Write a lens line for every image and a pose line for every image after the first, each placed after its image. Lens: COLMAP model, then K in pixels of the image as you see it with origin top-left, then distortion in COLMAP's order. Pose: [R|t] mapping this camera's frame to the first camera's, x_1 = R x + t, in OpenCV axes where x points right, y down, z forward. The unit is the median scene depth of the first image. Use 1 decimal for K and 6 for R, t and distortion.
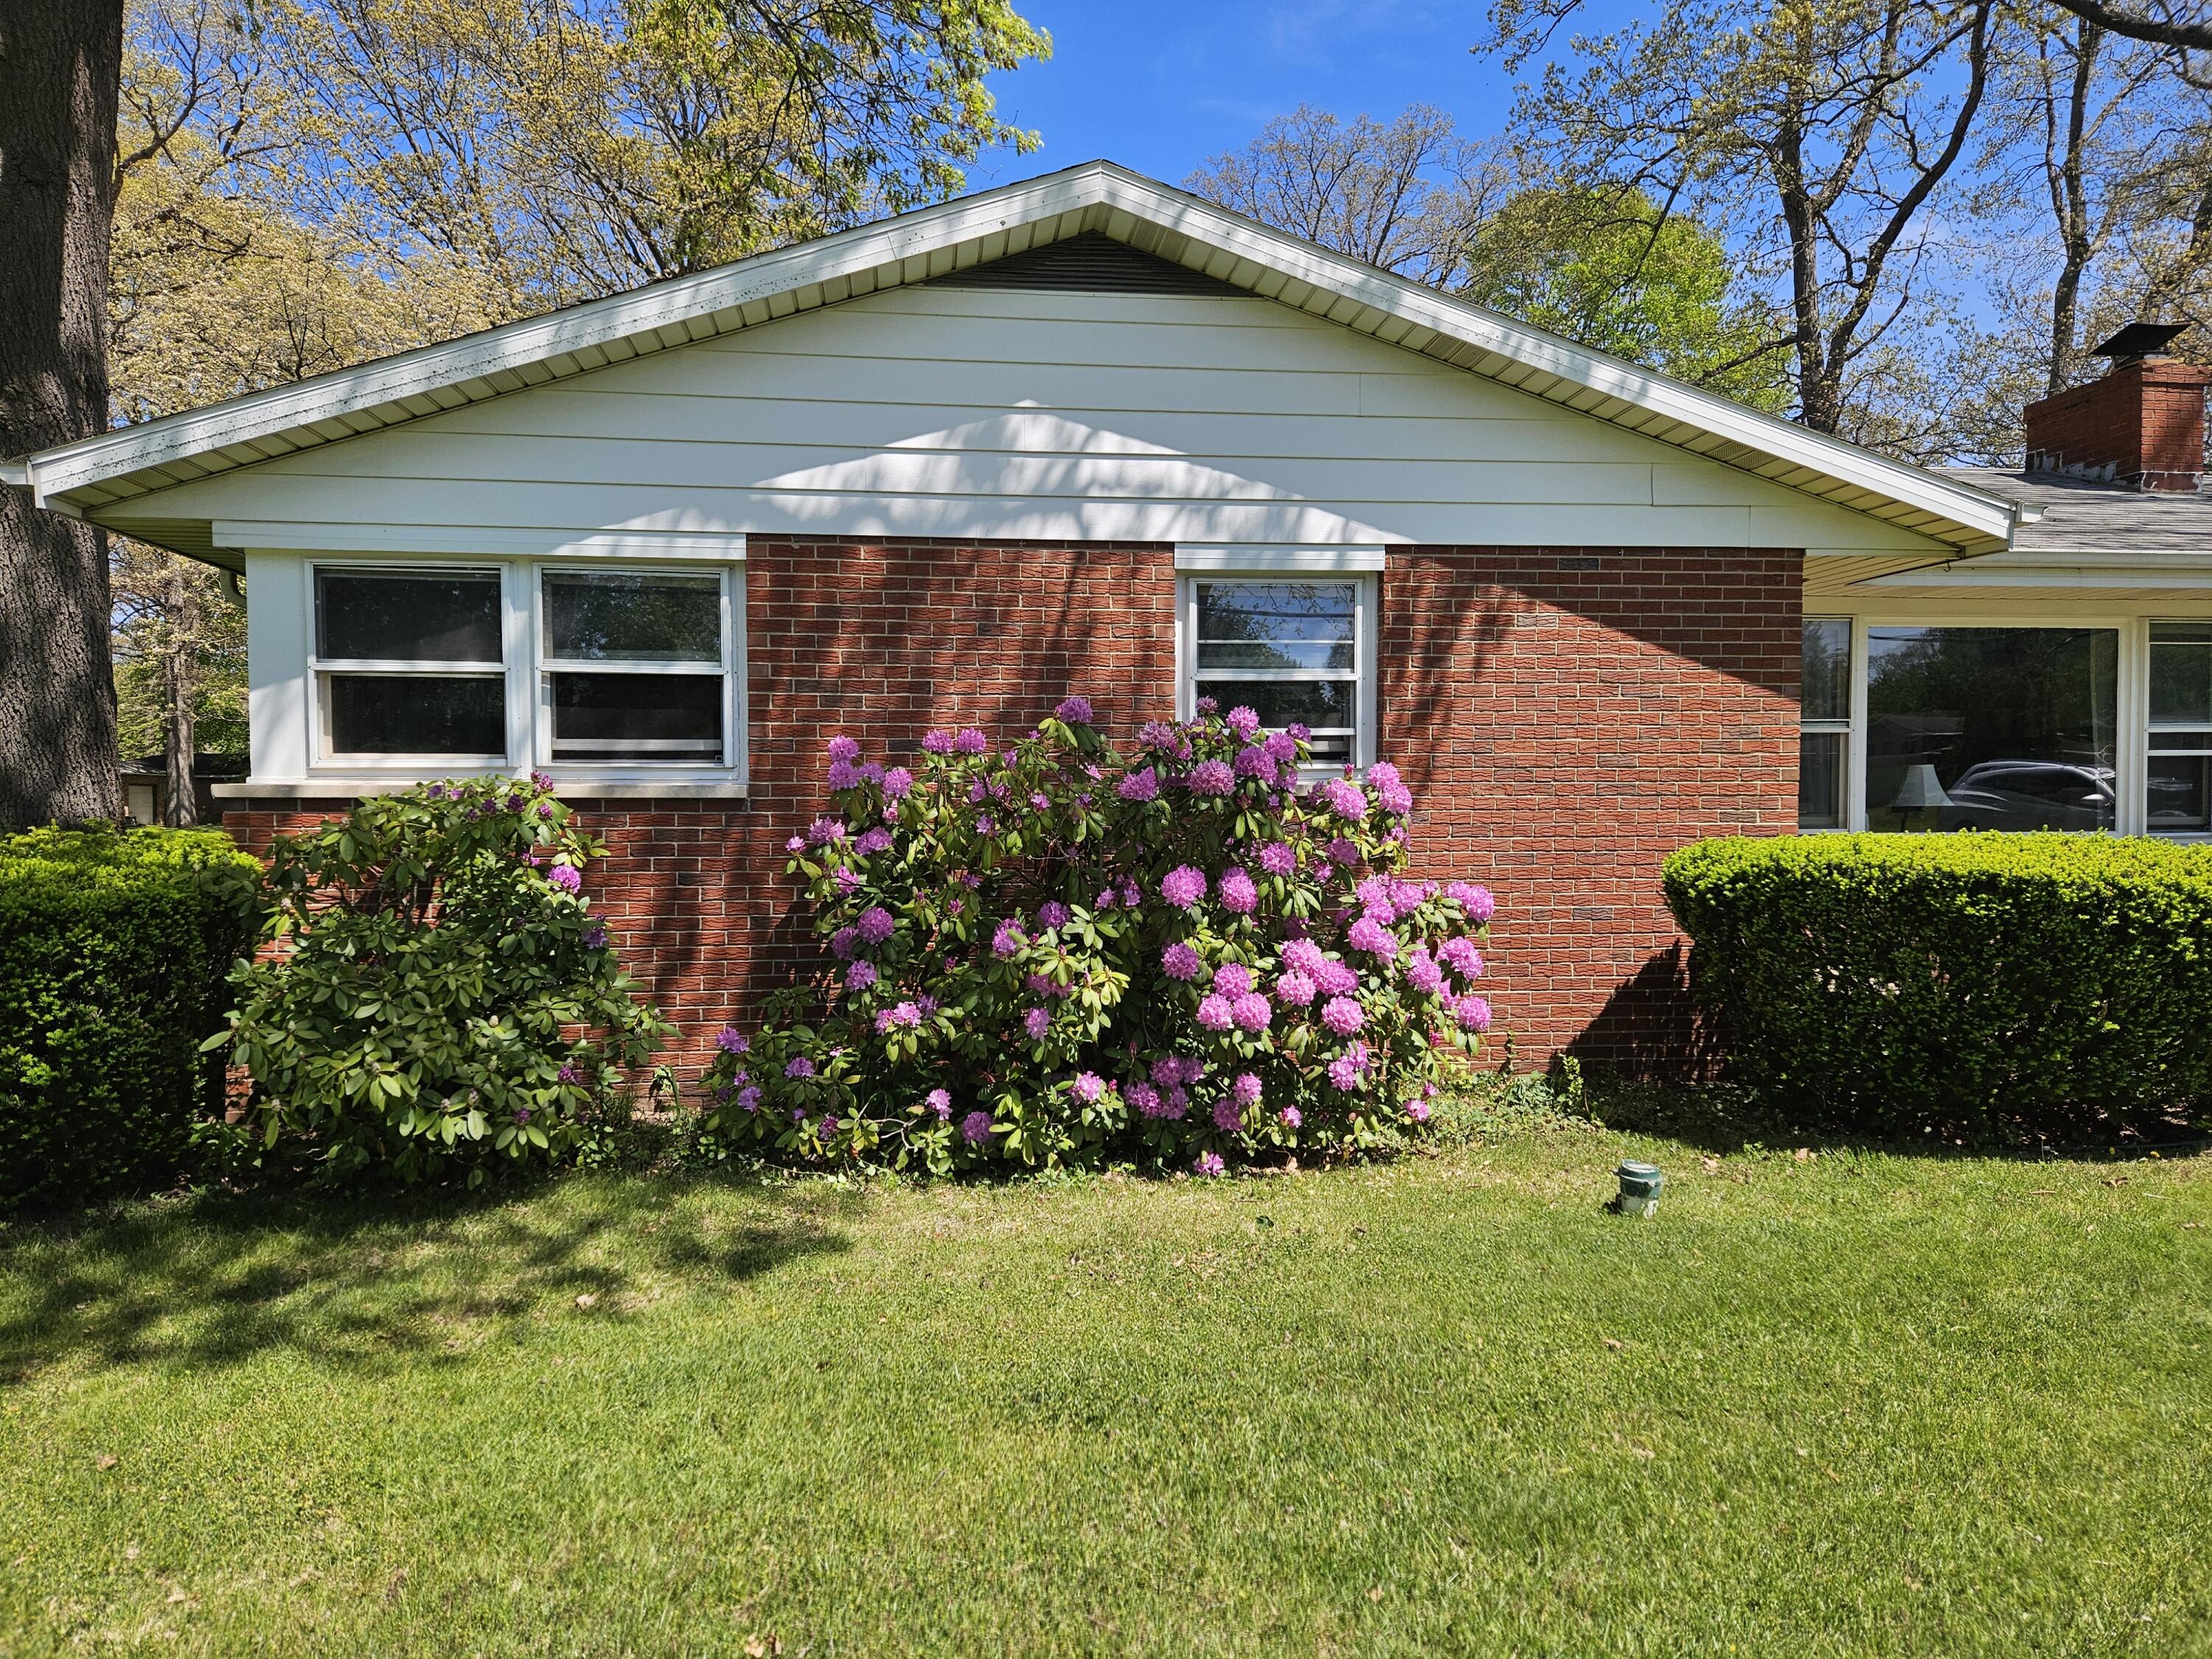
lens RADIAL K [[1498.7, 0, 1104.4], [0, 1498.7, 831.2], [0, 0, 1]] dist [0.070459, -0.043306]
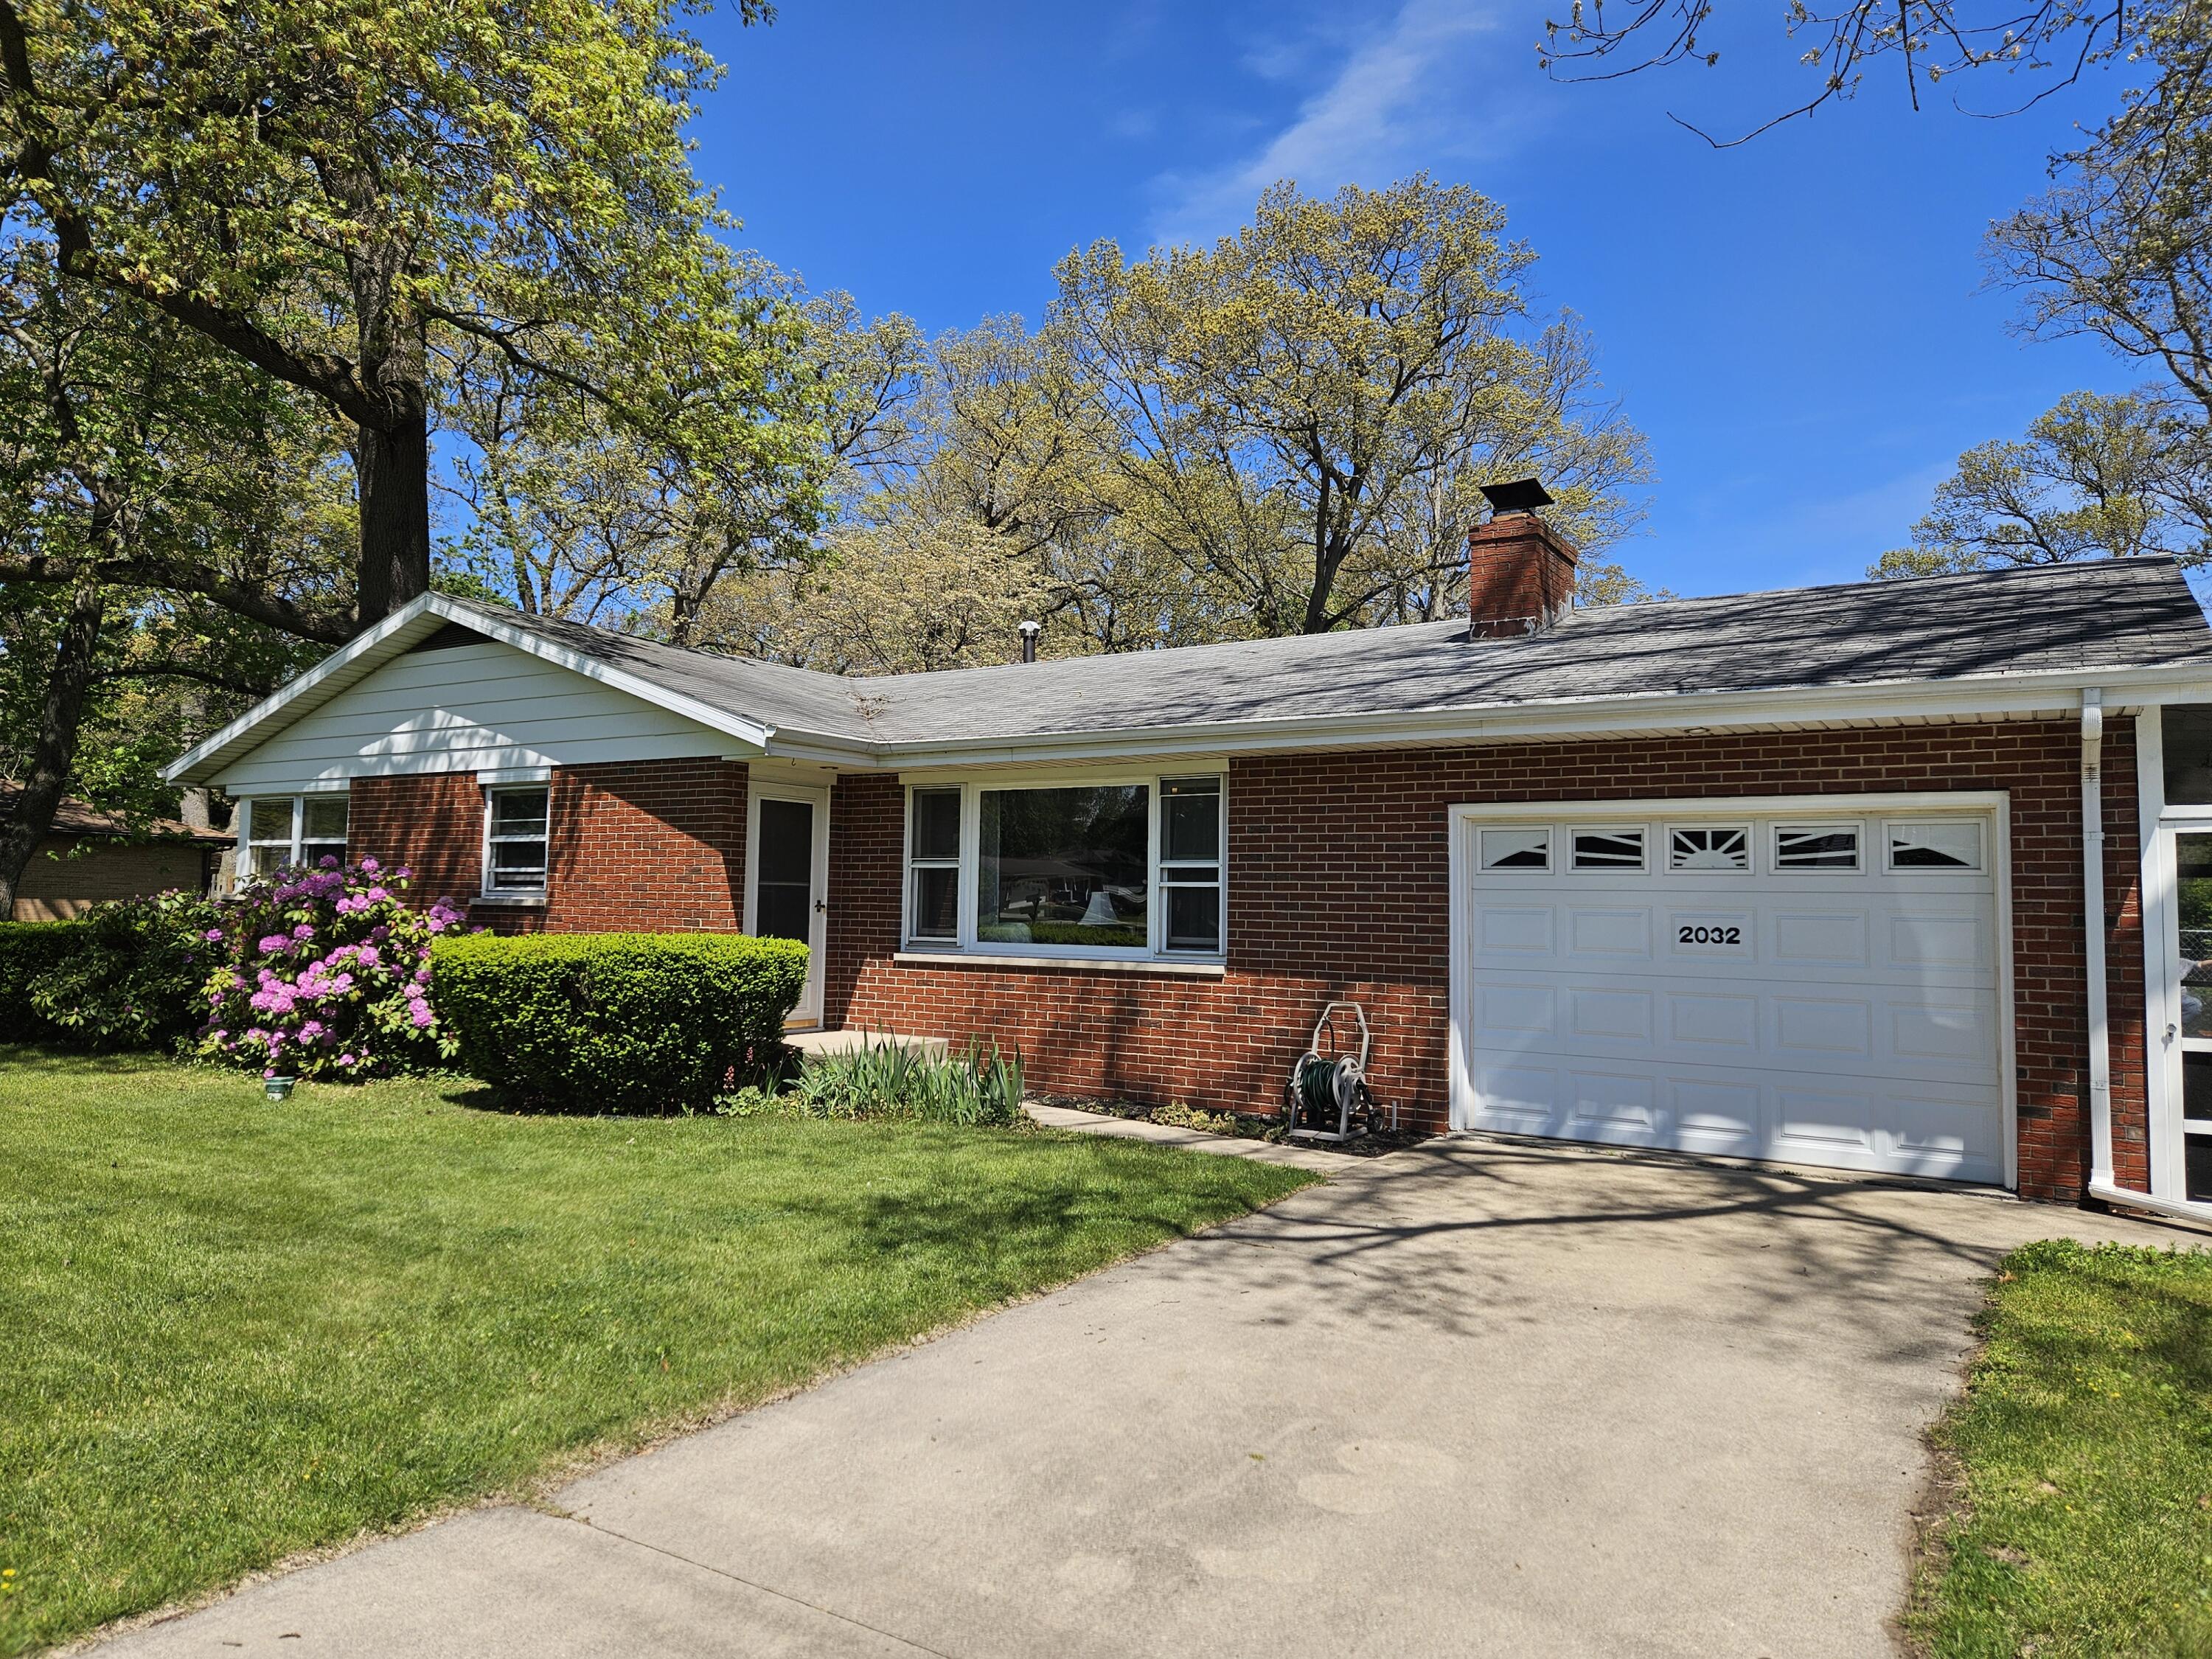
lens RADIAL K [[1498.7, 0, 1104.1], [0, 1498.7, 824.9], [0, 0, 1]] dist [0.070459, -0.043306]
pose [[0.756074, -0.018425, -0.654226, 1.886760], [-0.034416, 0.997101, -0.067855, -0.021703], [0.653580, 0.073819, 0.753249, 0.086004]]
